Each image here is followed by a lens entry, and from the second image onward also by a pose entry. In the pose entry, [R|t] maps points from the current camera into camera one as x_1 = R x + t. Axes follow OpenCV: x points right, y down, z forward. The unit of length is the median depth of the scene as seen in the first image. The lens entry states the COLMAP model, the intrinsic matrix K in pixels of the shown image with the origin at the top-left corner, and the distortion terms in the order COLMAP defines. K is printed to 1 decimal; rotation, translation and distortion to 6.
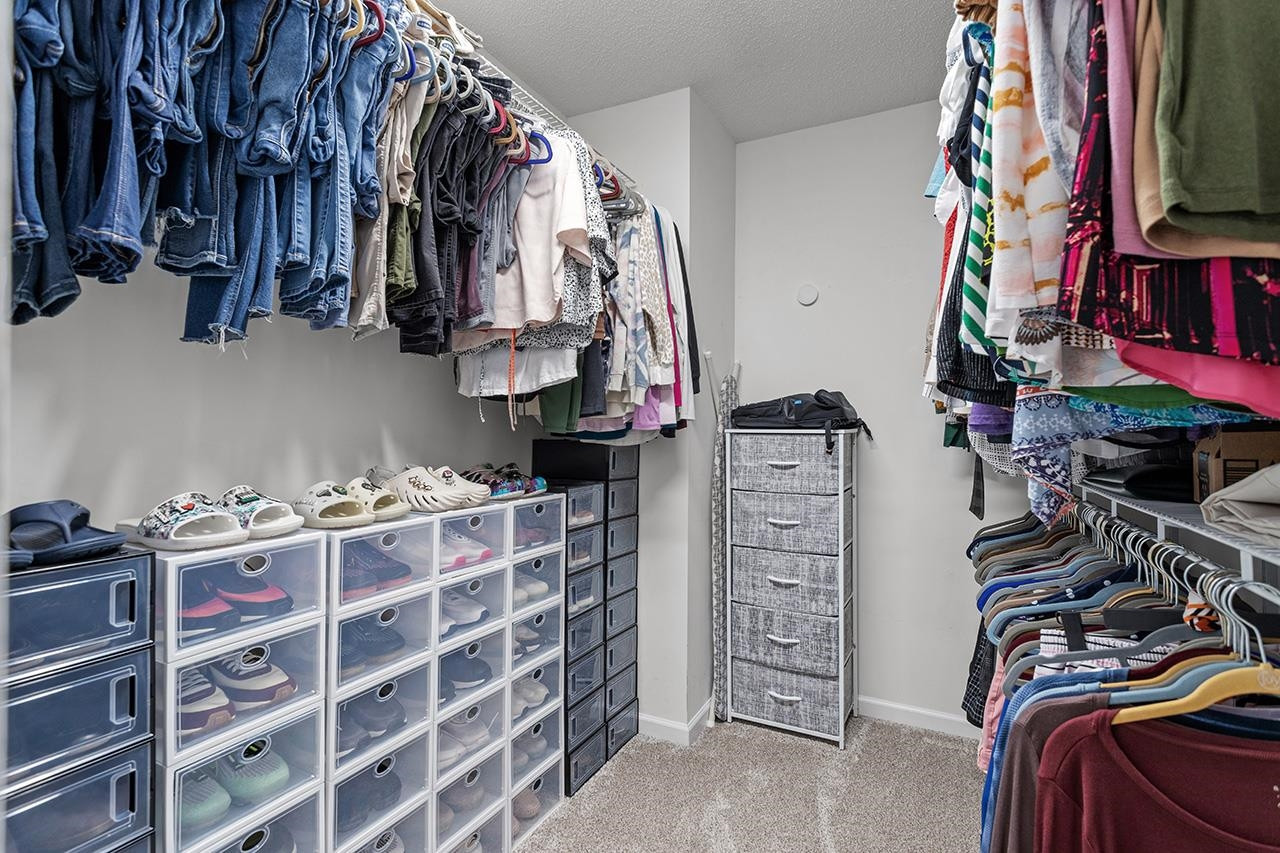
lens RADIAL K [[609.8, 0, 640.0], [0, 609.8, 426.5], [0, 0, 1]] dist [-0.000739, -0.000396]
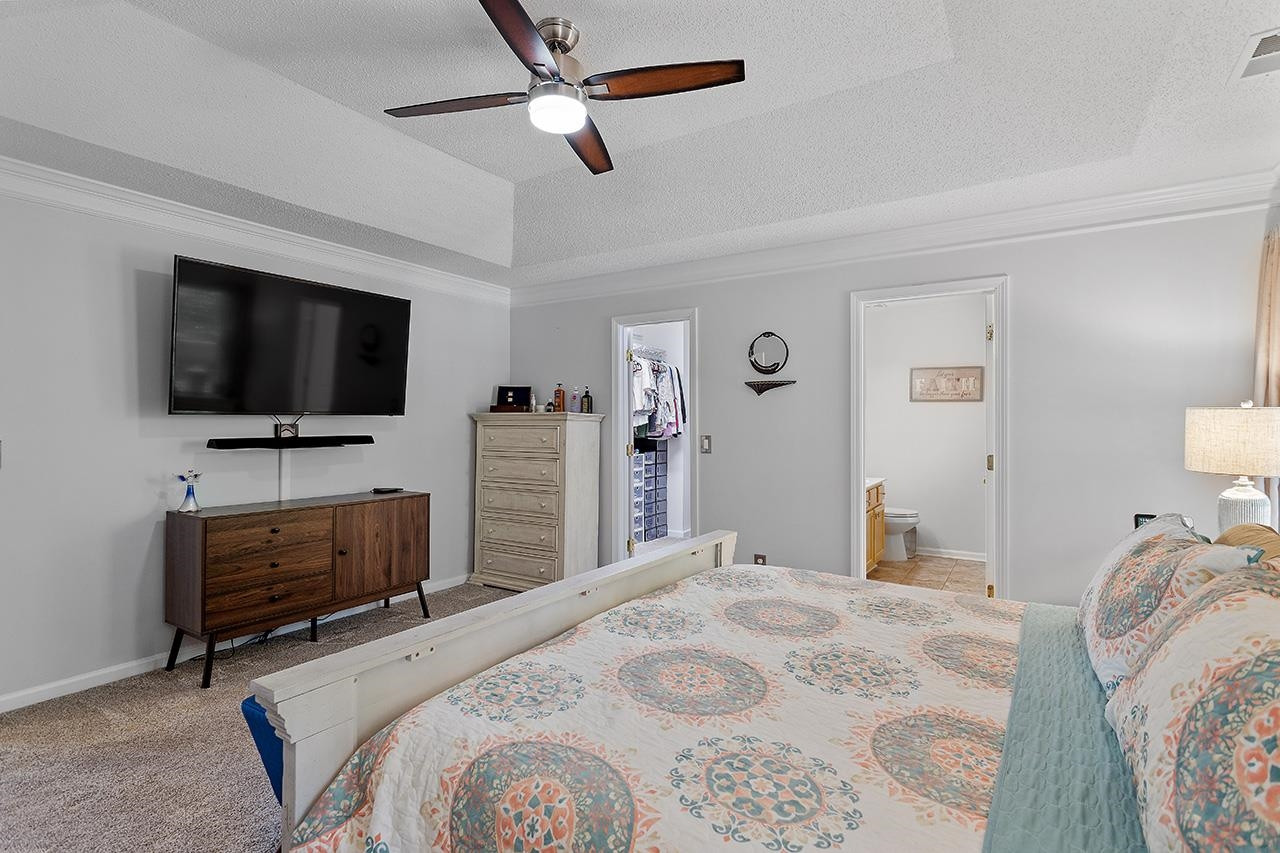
lens RADIAL K [[609.8, 0, 640.0], [0, 609.8, 426.5], [0, 0, 1]] dist [-0.000739, -0.000396]
pose [[0.996230, -0.006307, -0.086519, 0.154412], [0.007268, 0.999915, 0.010803, -0.083146], [0.086444, -0.011391, 0.996192, -2.451821]]
